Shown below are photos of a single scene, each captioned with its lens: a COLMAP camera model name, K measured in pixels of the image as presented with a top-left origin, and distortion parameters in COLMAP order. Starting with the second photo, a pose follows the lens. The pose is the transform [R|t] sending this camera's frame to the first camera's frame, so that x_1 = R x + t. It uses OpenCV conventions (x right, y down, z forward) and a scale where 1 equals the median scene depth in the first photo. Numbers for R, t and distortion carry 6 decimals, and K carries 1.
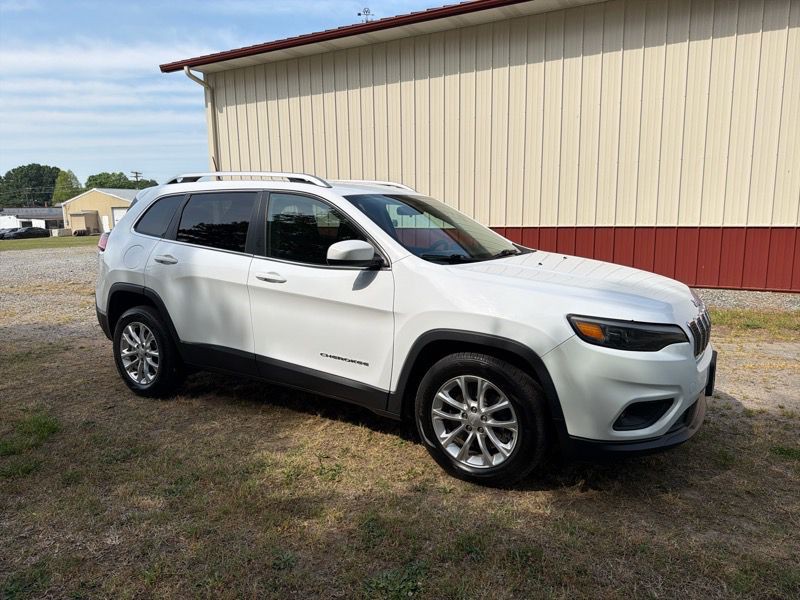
lens RADIAL K [[564.0, 0, 401.2], [0, 564.0, 303.8], [0, 0, 1]] dist [0.032198, -0.042489]
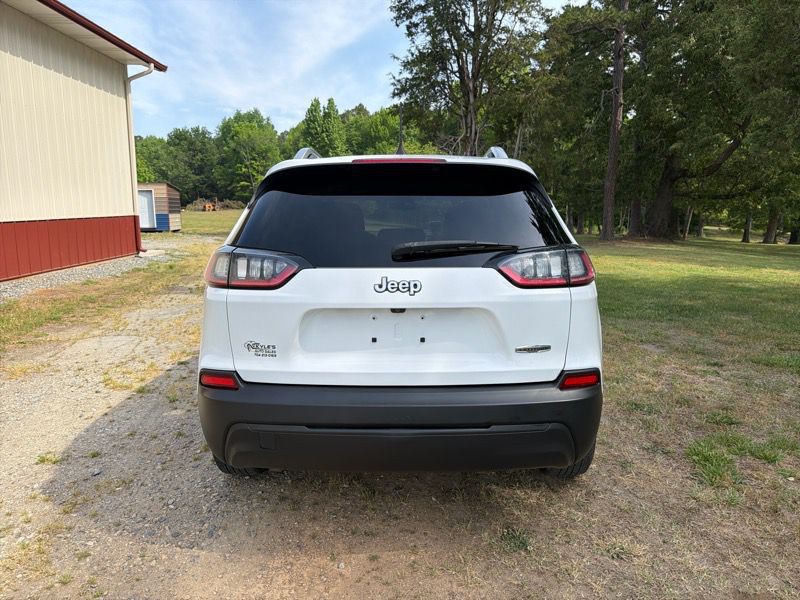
lens RADIAL K [[564.0, 0, 402.4], [0, 564.0, 302.7], [0, 0, 1]] dist [0.032198, -0.042489]
pose [[-0.511413, -0.137454, 0.848271, -1.099532], [0.144682, 0.959260, 0.242666, -0.279726], [-0.847068, 0.246832, -0.470691, 1.745460]]
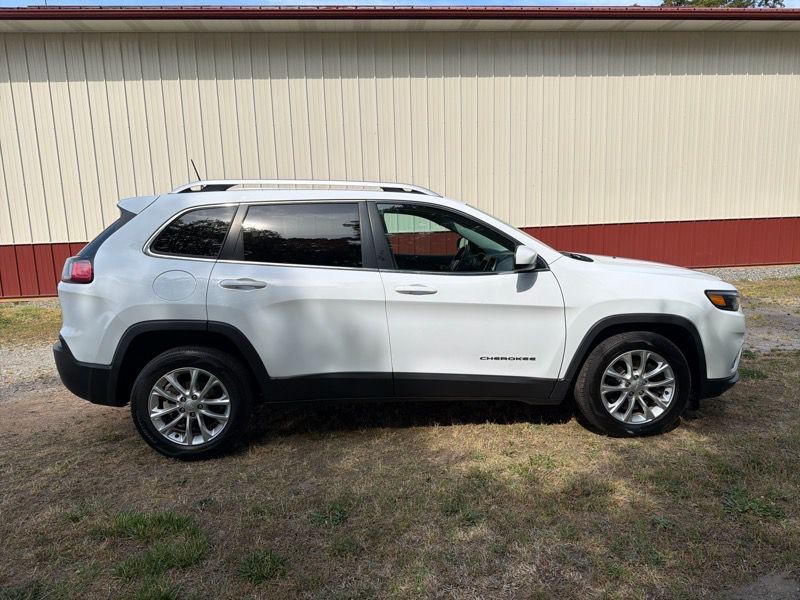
lens RADIAL K [[564.0, 0, 404.1], [0, 564.0, 302.9], [0, 0, 1]] dist [0.032198, -0.042489]
pose [[0.818051, -0.106054, 0.565283, -0.763831], [0.115519, 0.993121, 0.019149, -0.043731], [-0.563425, 0.049636, 0.824675, 0.205474]]
